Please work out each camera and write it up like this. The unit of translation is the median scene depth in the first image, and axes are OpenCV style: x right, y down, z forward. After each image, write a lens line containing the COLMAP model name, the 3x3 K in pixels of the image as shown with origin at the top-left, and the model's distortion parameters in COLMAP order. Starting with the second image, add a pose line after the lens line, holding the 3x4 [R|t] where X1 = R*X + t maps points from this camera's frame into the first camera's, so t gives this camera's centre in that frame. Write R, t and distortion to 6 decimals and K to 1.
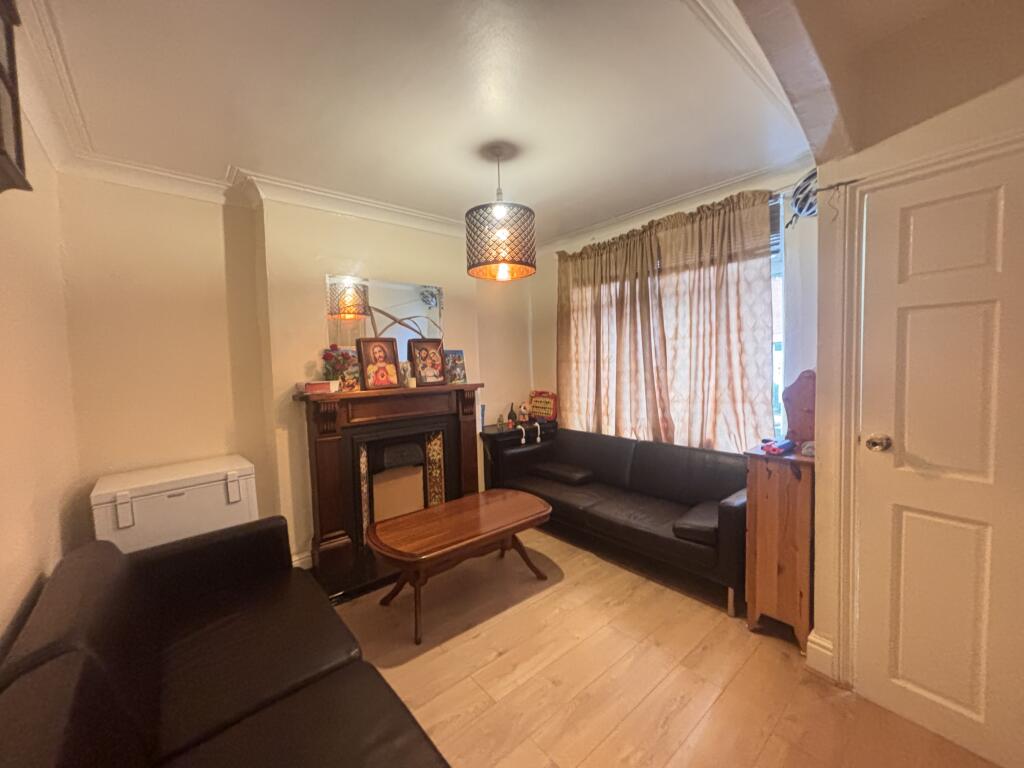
lens RADIAL K [[412.7, 0, 512.9], [0, 412.7, 382.3], [0, 0, 1]] dist [0.006221, -0.001831]
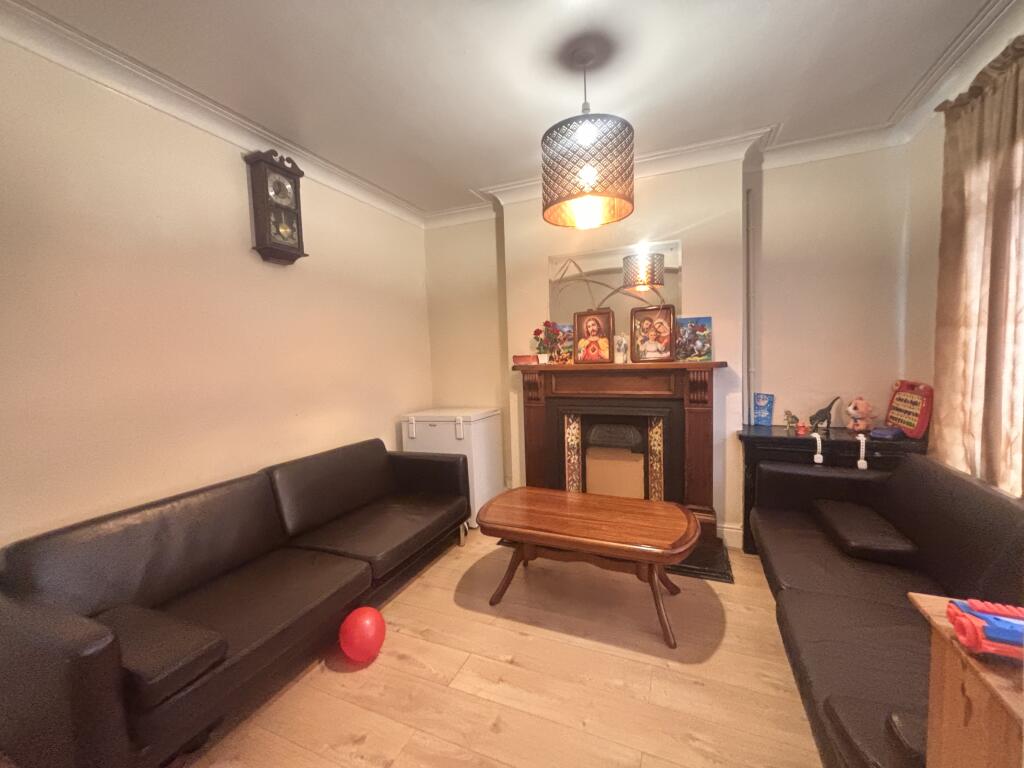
lens RADIAL K [[412.7, 0, 511.9], [0, 412.7, 384.6], [0, 0, 1]] dist [0.006221, -0.001831]
pose [[0.439517, 0.080168, -0.894650, 0.435082], [-0.026539, 0.996733, 0.076278, -0.003397], [0.897842, -0.009782, 0.440209, 0.372179]]
